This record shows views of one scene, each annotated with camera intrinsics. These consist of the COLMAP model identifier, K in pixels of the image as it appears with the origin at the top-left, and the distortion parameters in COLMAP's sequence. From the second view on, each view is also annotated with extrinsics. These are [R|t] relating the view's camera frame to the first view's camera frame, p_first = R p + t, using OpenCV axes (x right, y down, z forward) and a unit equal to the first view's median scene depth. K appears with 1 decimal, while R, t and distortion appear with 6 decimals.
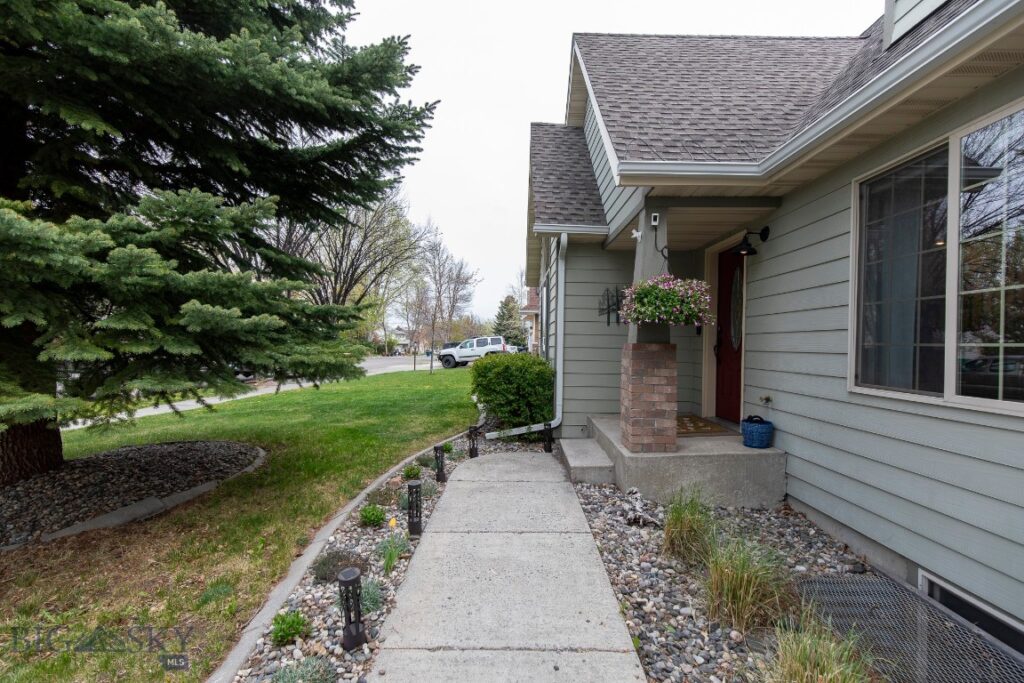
lens RADIAL K [[460.8, 0, 512.4], [0, 460.8, 347.2], [0, 0, 1]] dist [0.008572, -0.002403]
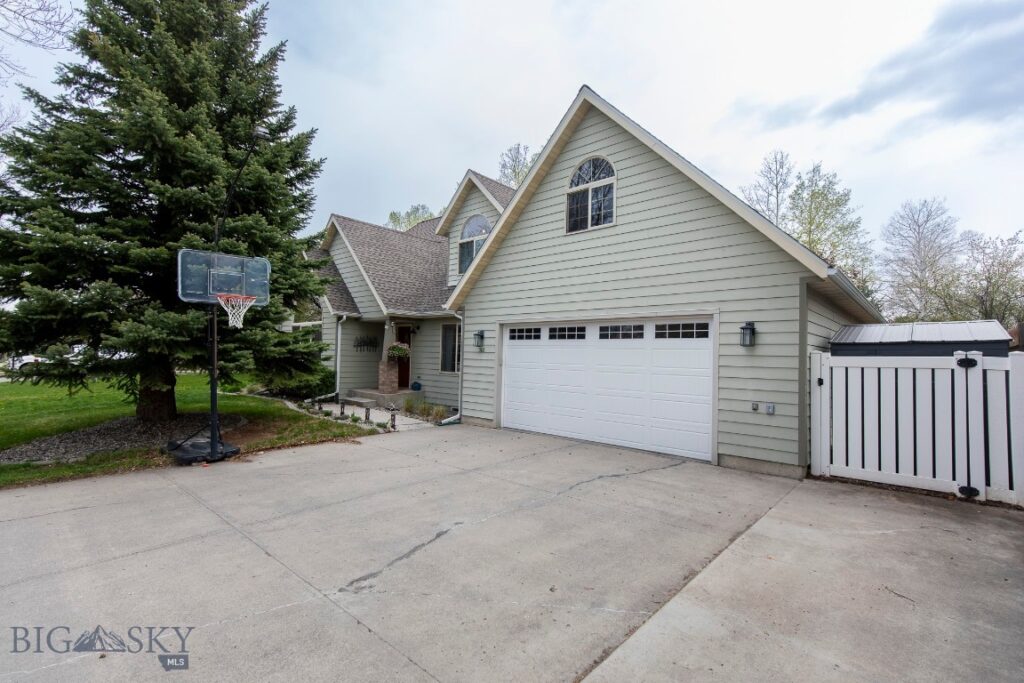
lens RADIAL K [[460.8, 0, 511.6], [0, 460.8, 343.6], [0, 0, 1]] dist [0.008572, -0.002403]
pose [[0.672170, 0.021116, 0.740096, -1.115922], [-0.008122, 0.999743, -0.021148, -0.050071], [-0.740353, 0.008204, 0.672169, -1.327287]]
